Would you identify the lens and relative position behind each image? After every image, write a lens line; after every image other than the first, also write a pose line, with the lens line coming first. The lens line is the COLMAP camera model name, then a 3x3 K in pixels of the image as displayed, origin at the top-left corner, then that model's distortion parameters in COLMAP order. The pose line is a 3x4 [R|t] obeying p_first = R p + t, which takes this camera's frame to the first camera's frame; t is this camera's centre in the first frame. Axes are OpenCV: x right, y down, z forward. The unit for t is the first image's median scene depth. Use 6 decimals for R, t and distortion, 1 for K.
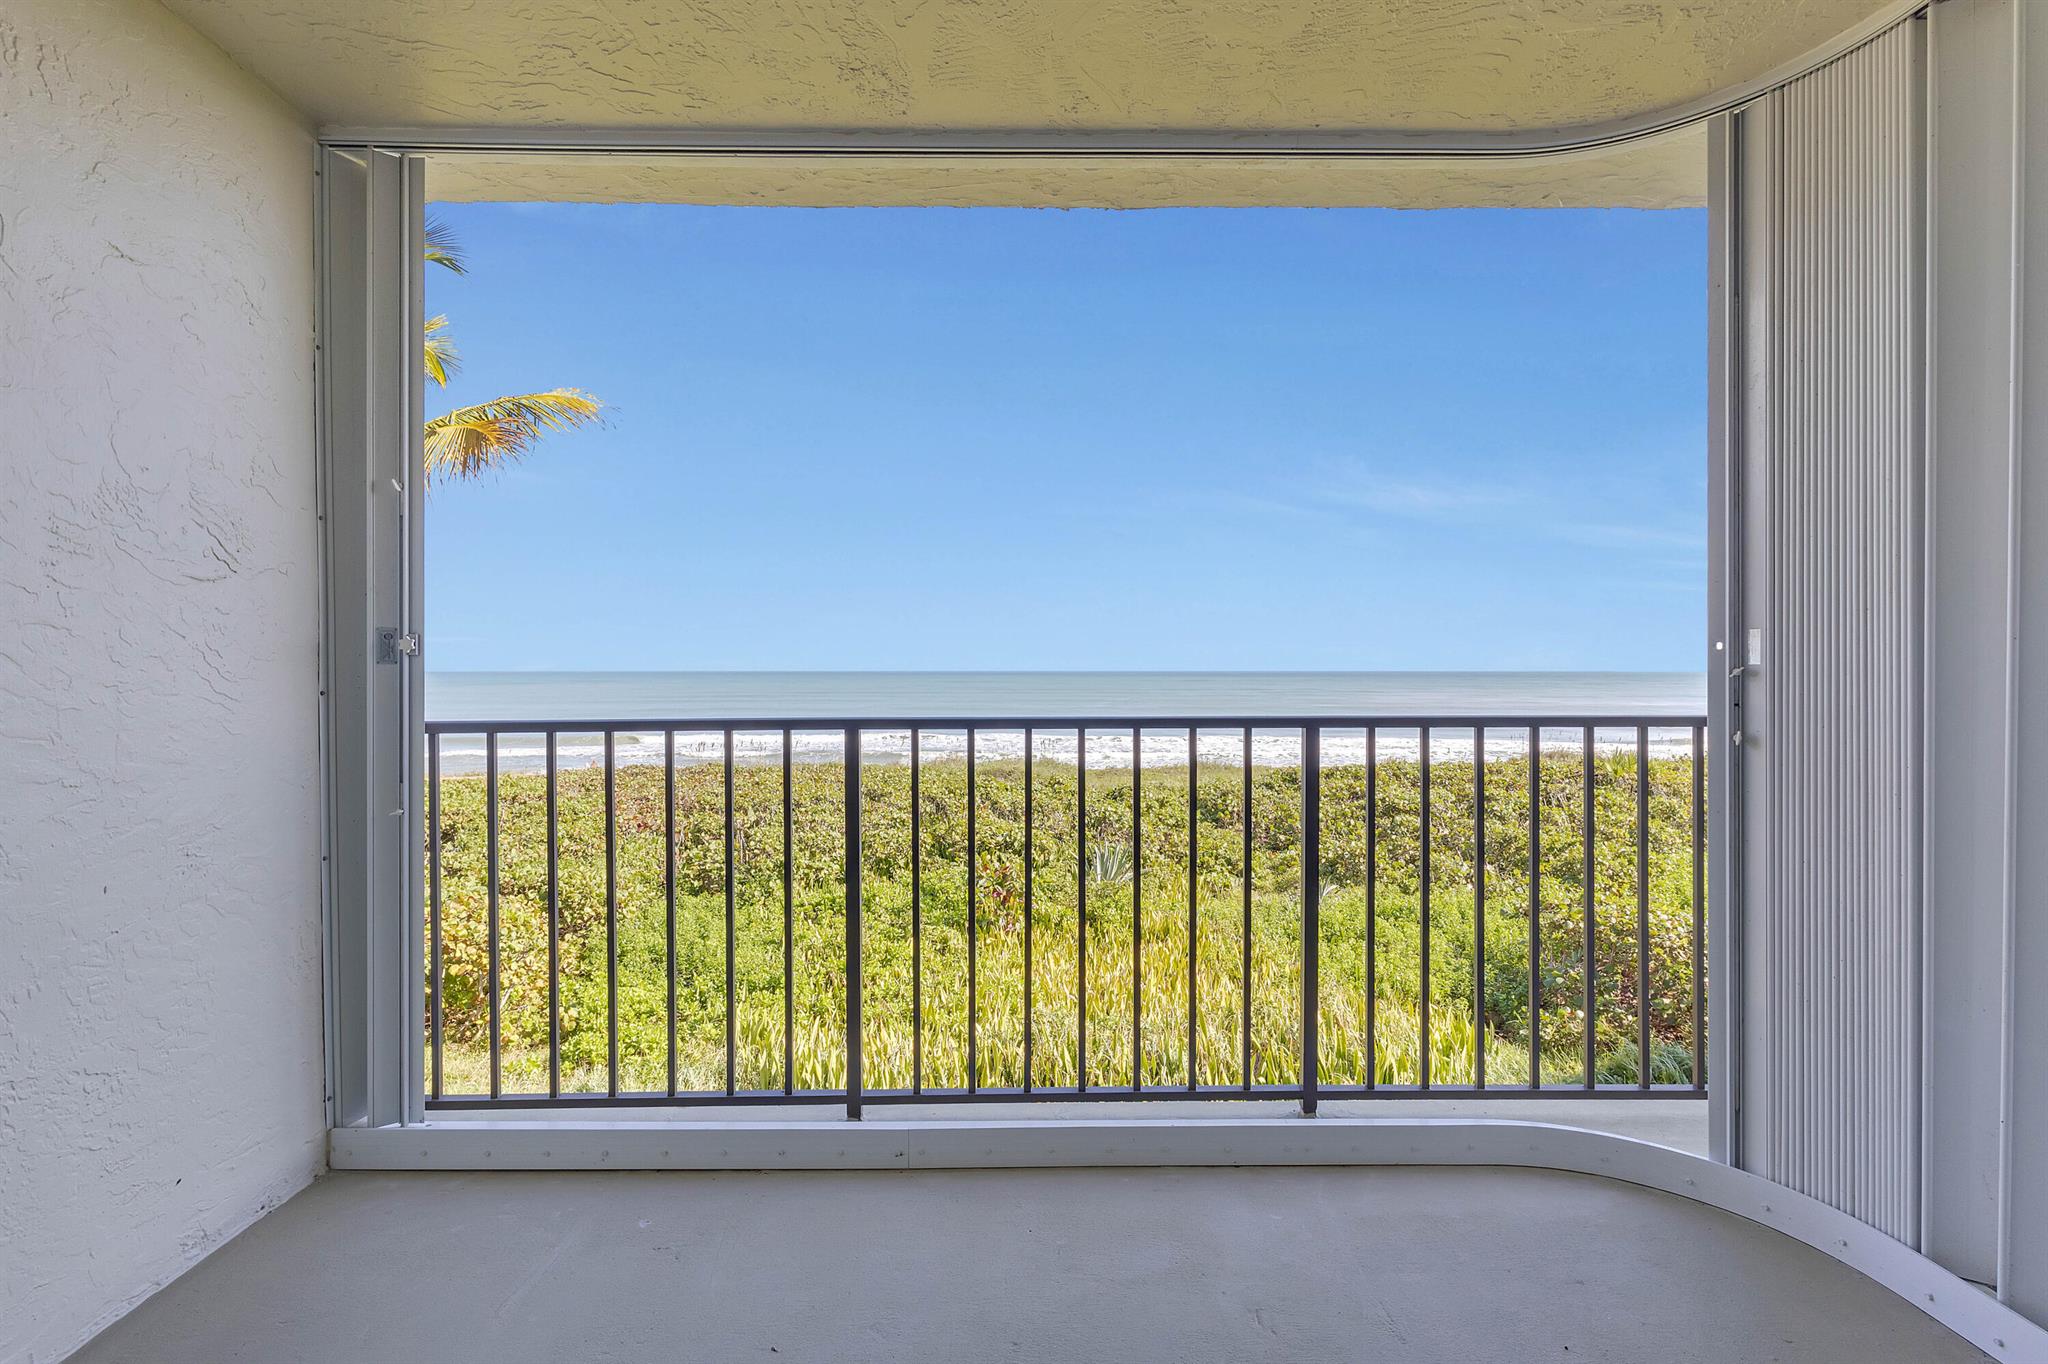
lens RADIAL K [[991.6, 0, 1042.0], [0, 991.6, 685.1], [0, 0, 1]] dist [-0.006054, 0.000968]
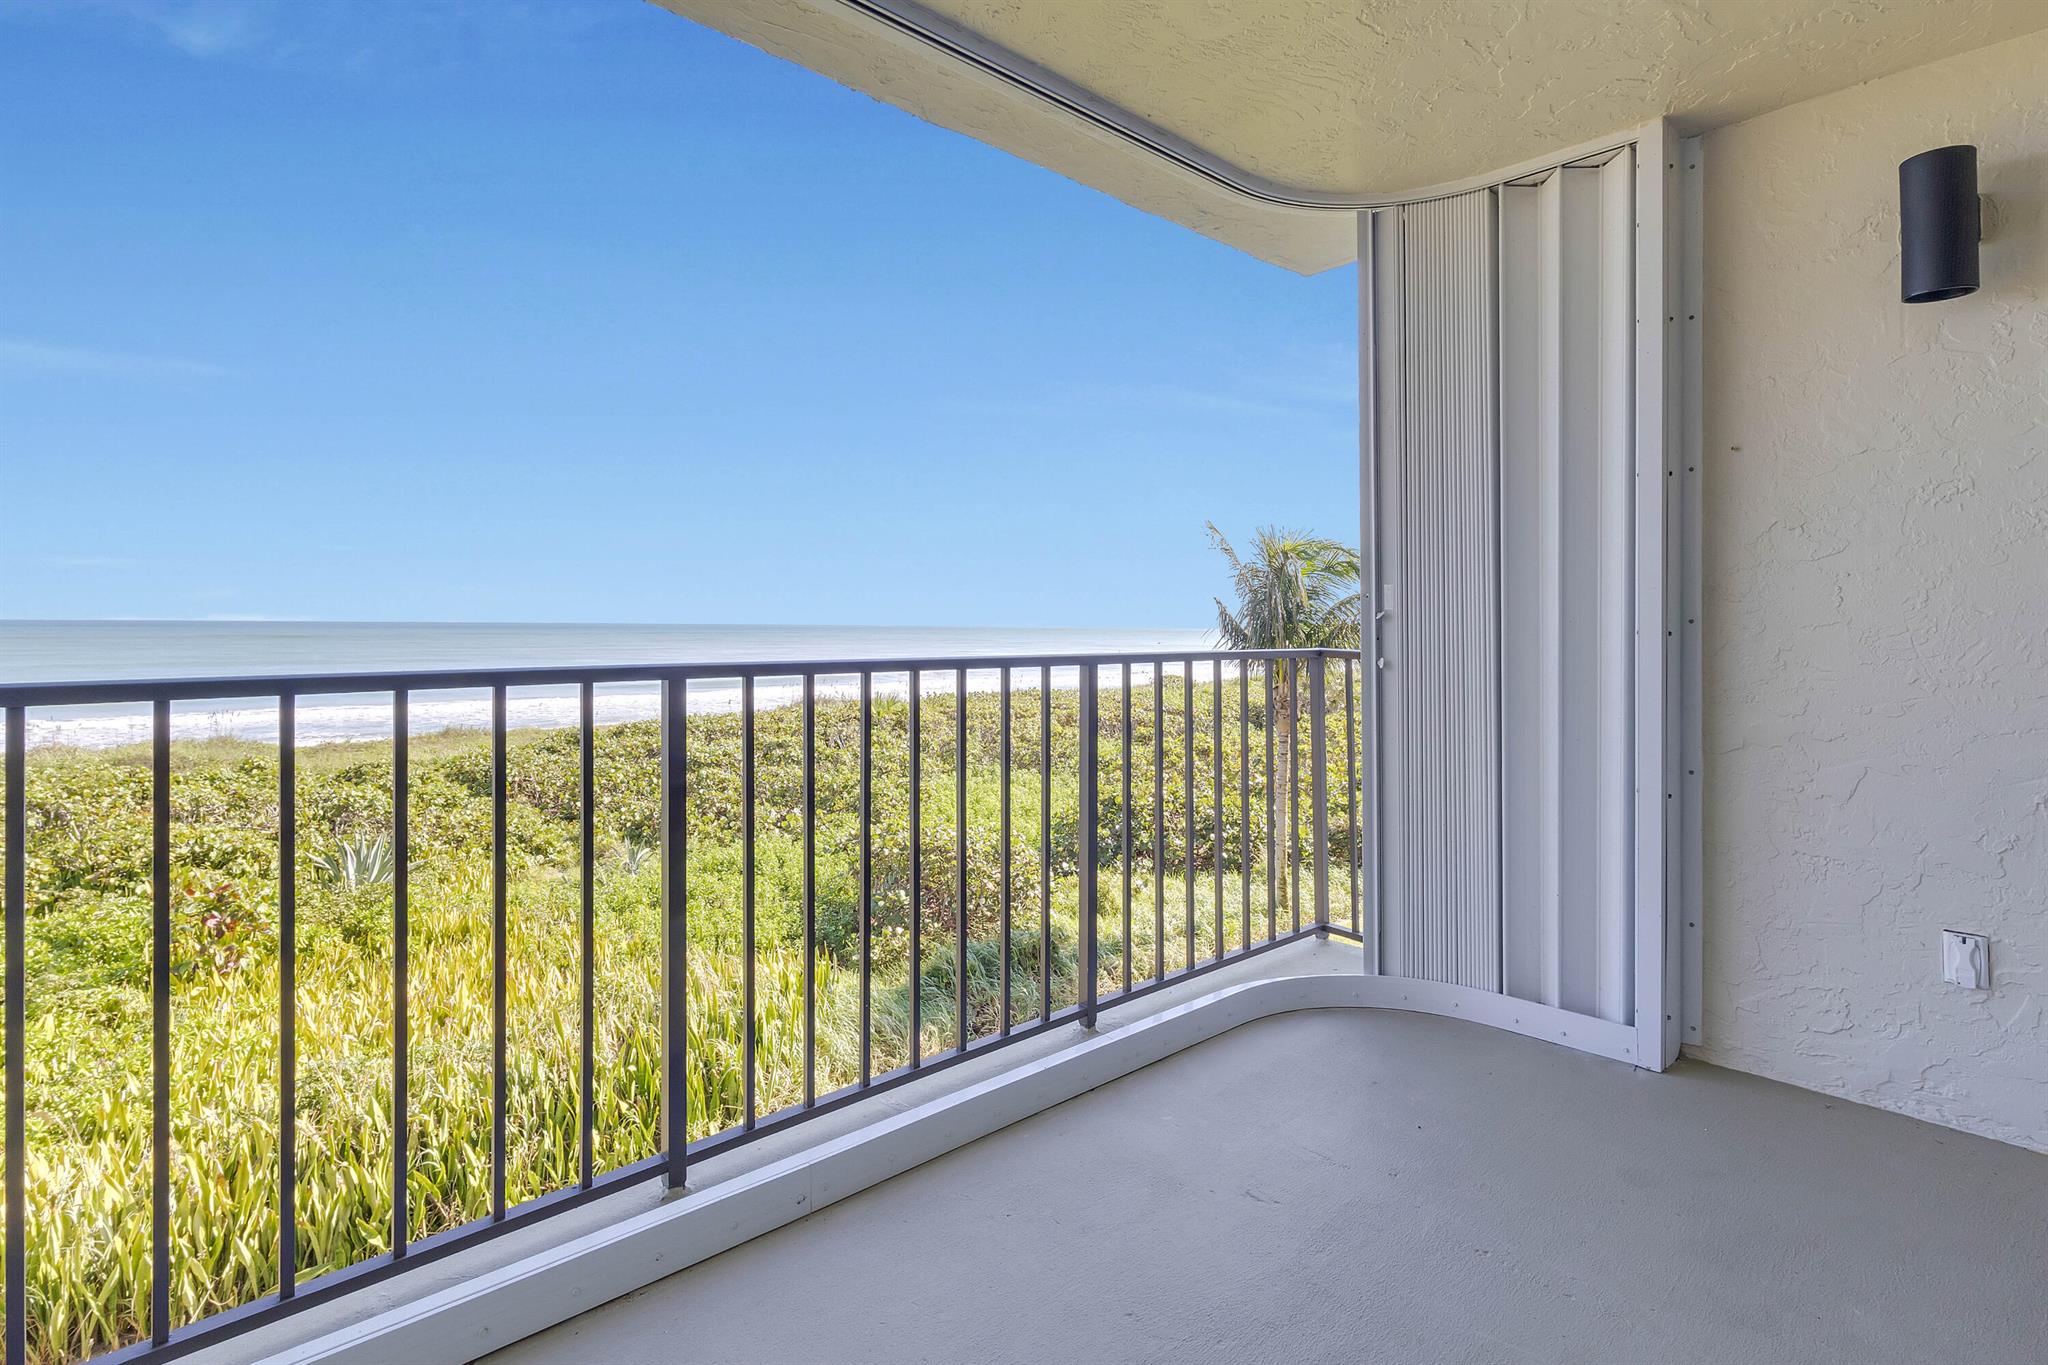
lens RADIAL K [[1006.4, 0, 1060.0], [0, 1006.4, 628.5], [0, 0, 1]] dist [-0.003896, 0.001863]
pose [[0.741204, 0.001815, 0.671277, -0.085874], [0.004139, 0.999965, -0.007275, 0.002092], [-0.671267, 0.008171, 0.741171, 0.038462]]
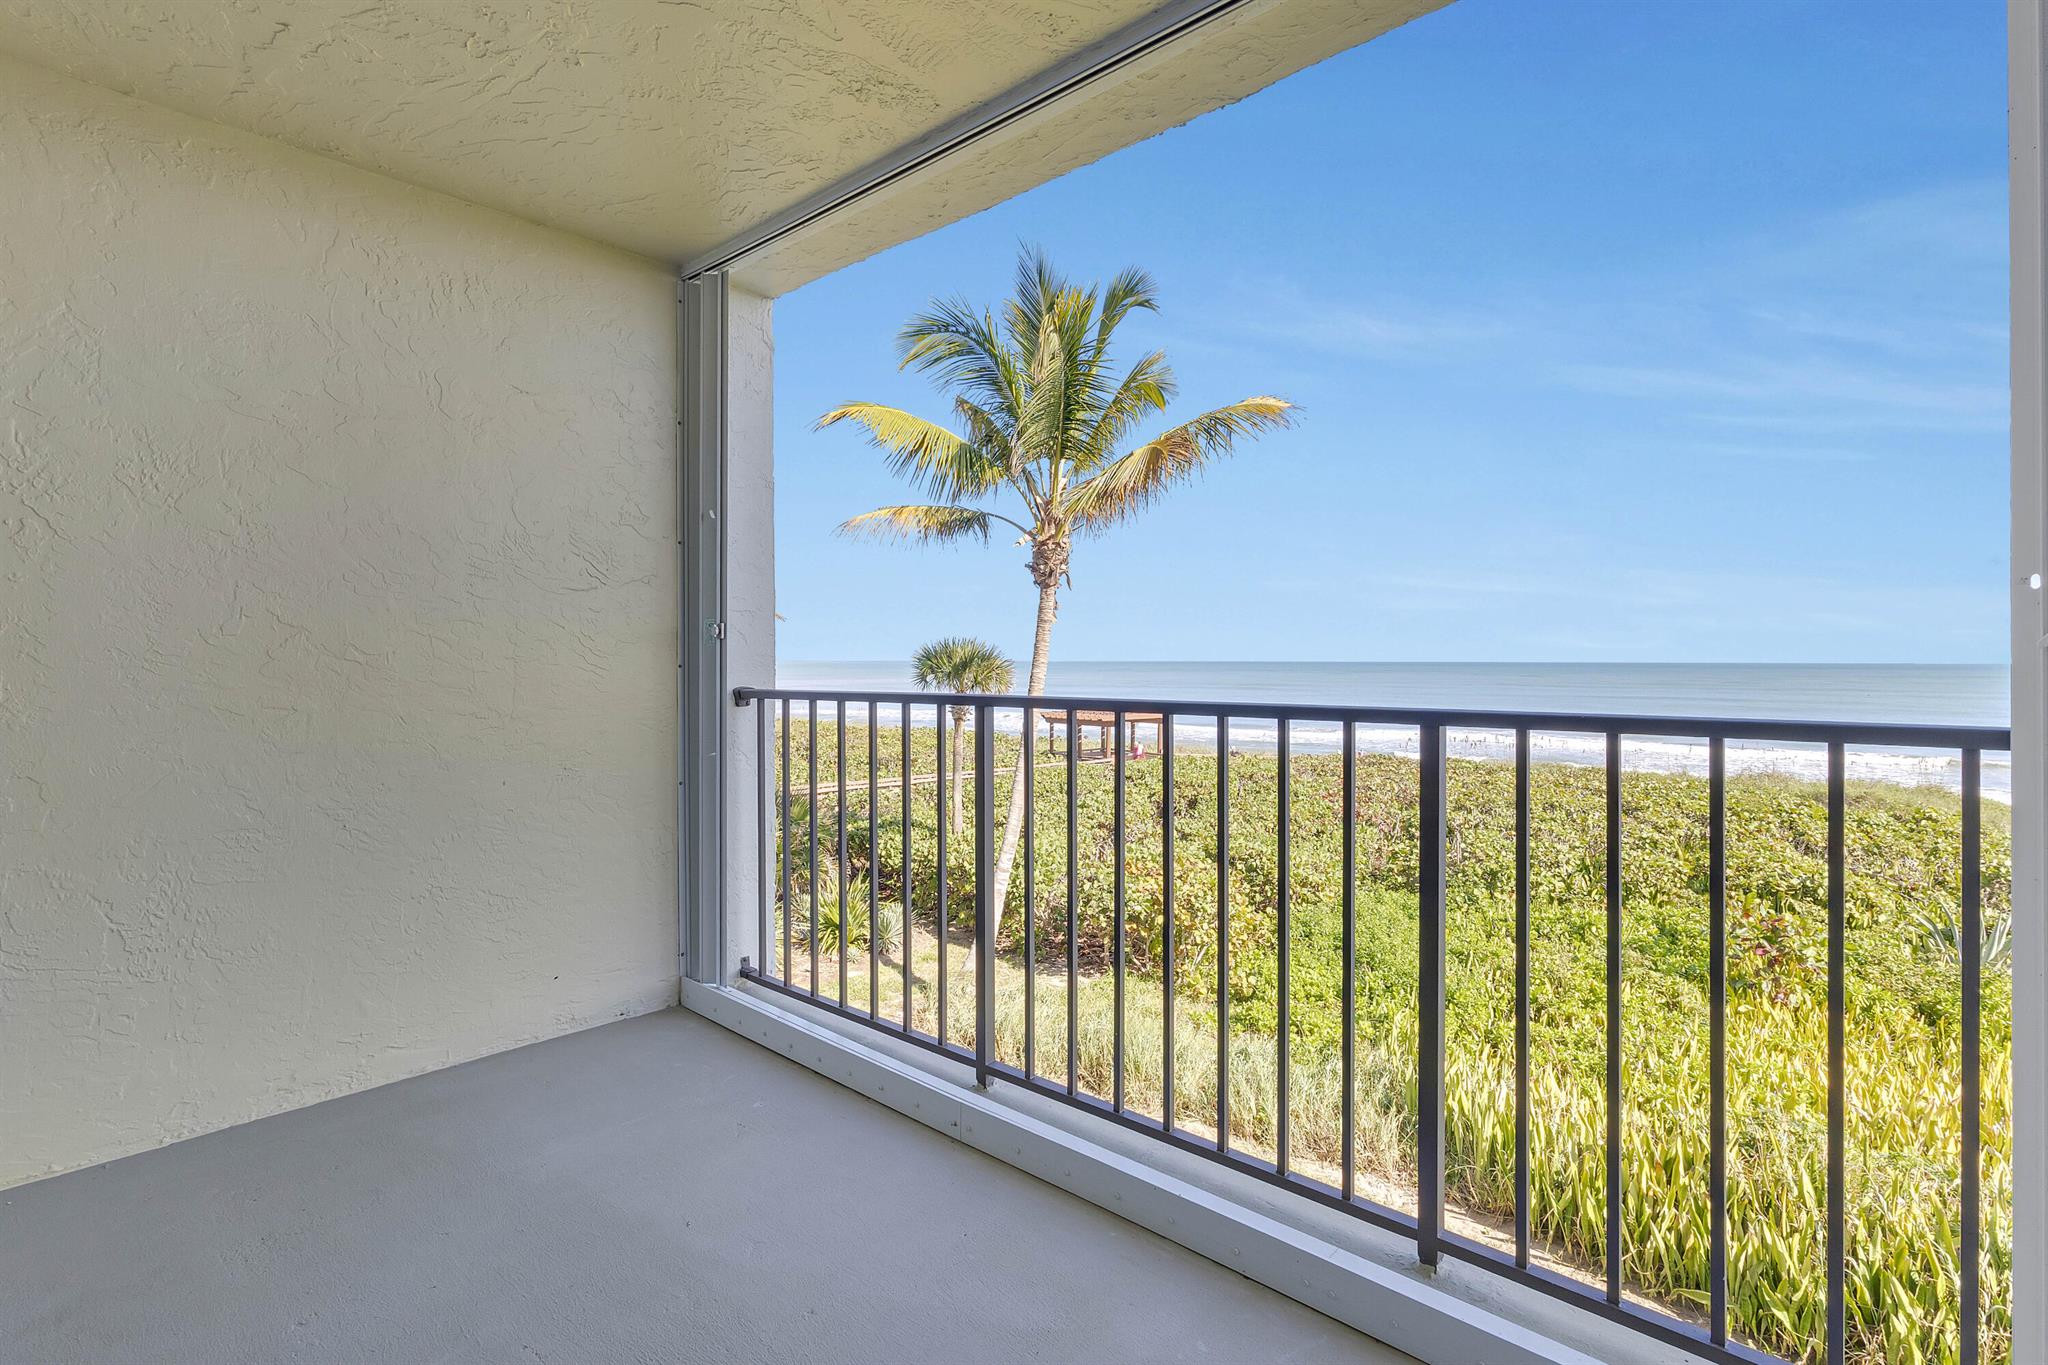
lens RADIAL K [[1006.4, 0, 1036.9], [0, 1006.4, 663.5], [0, 0, 1]] dist [-0.003896, 0.001863]
pose [[0.722105, 0.004200, -0.691771, 0.100062], [-0.013404, 0.999879, -0.007922, 0.001398], [0.691653, 0.014993, 0.722074, 0.048790]]
